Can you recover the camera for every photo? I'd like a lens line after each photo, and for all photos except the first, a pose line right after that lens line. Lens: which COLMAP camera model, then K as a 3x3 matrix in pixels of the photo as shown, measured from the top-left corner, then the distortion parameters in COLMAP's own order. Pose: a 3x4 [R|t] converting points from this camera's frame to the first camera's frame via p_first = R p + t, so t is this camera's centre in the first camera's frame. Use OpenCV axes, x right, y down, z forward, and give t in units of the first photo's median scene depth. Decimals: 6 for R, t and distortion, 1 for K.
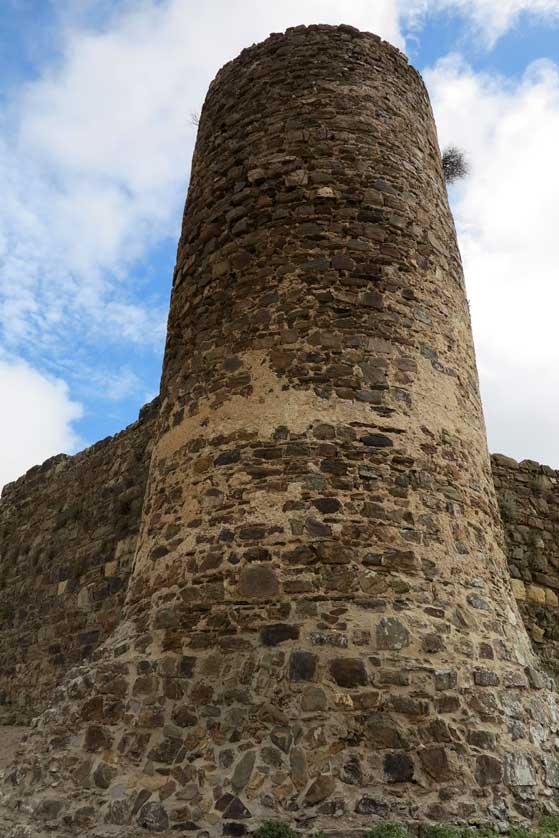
lens RADIAL K [[703.5, 0, 279.5], [0, 703.5, 419.0], [0, 0, 1]] dist [-0.040921, 0.004077]
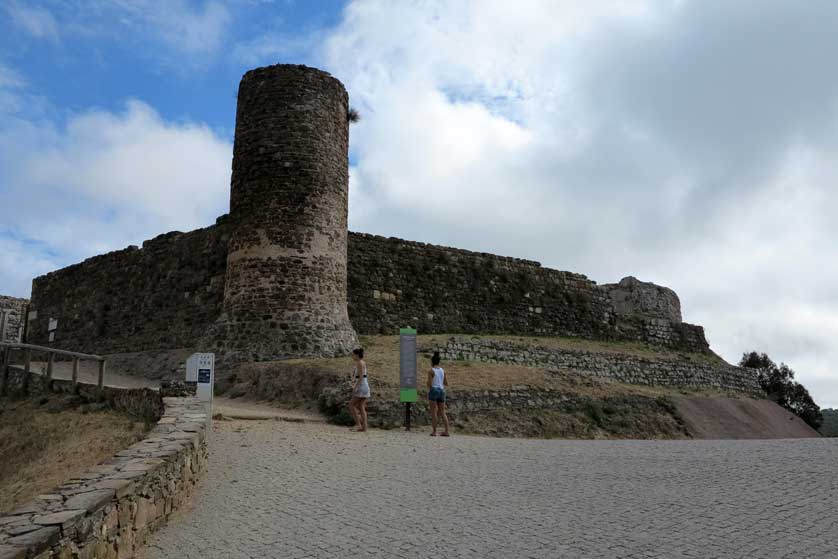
lens RADIAL K [[703.5, 0, 419.0], [0, 703.5, 279.5], [0, 0, 1]] dist [-0.040921, 0.004077]
pose [[0.991068, -0.005887, 0.133228, 0.262800], [-0.030773, 0.961968, 0.271424, -0.816918], [-0.129759, -0.273100, 0.953194, -2.311744]]
